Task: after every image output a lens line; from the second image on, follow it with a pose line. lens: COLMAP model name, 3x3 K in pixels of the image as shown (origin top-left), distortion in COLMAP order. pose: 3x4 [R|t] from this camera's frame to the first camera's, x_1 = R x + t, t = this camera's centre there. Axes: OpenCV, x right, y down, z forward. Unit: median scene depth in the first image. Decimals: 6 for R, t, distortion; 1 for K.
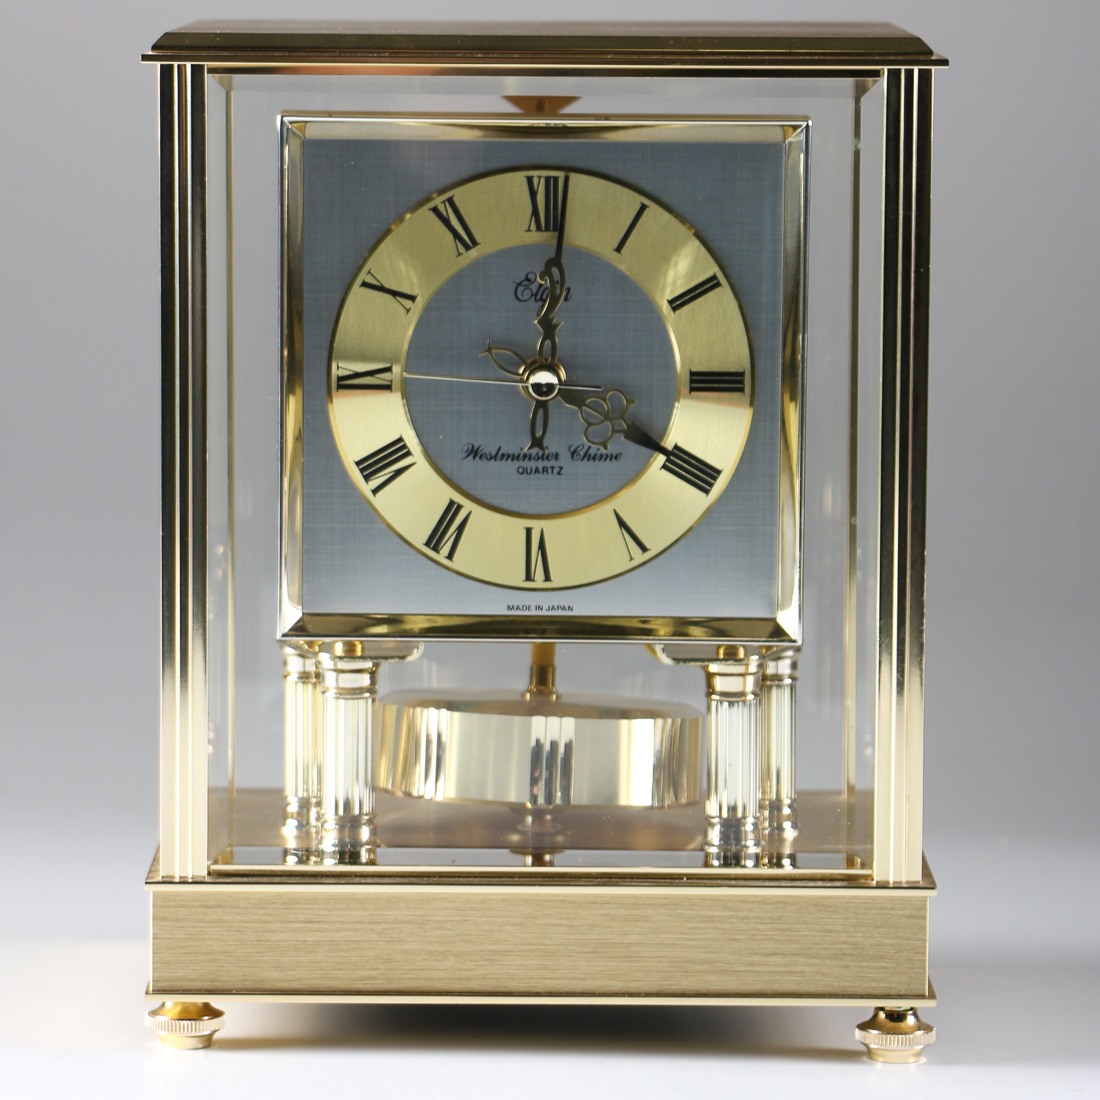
lens RADIAL K [[3558.1, 0, 550.0], [0, 3558.1, 550.0], [0, 0, 1]] dist [0.045357, -1.196353]
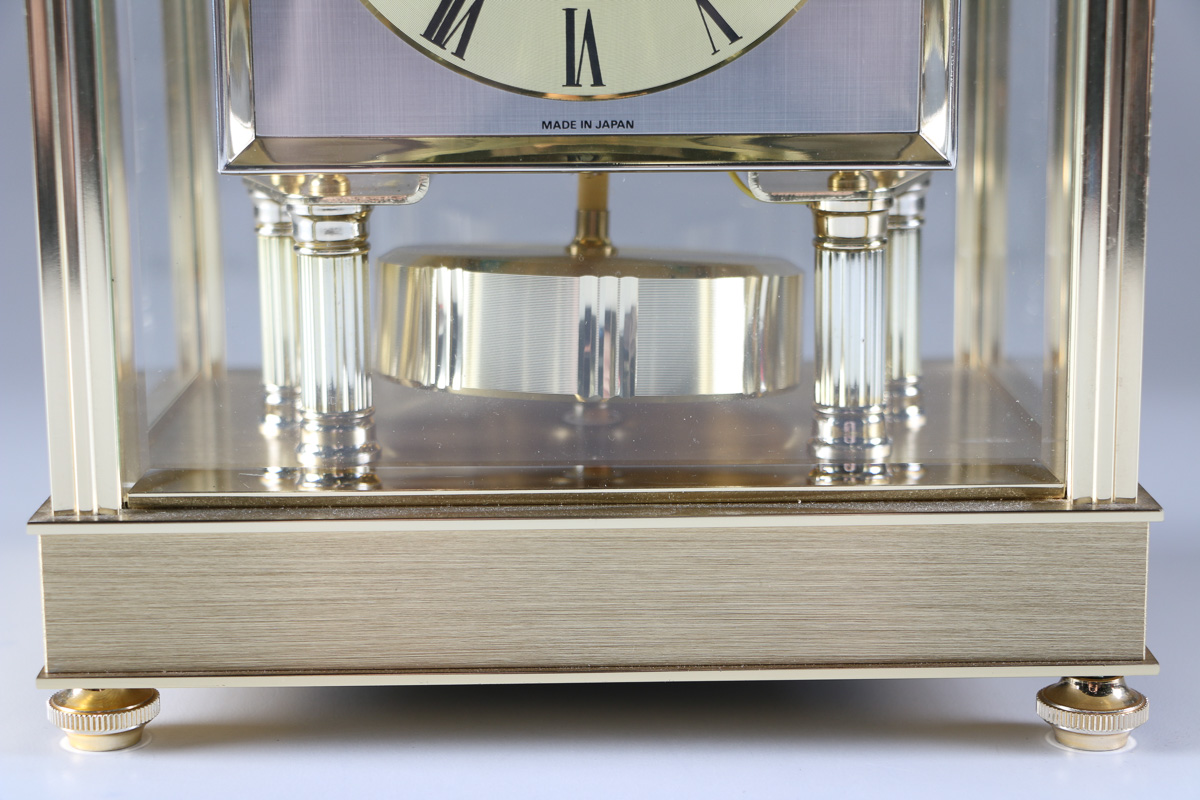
lens RADIAL K [[2653.6, 0, 600.0], [0, 2653.6, 400.0], [0, 0, 1]] dist [0.231748, -0.246287]
pose [[0.999842, -0.017745, 0.000579, -0.001709], [0.017614, 0.995495, 0.093163, 0.022359], [-0.002230, -0.093138, 0.995651, 0.475581]]
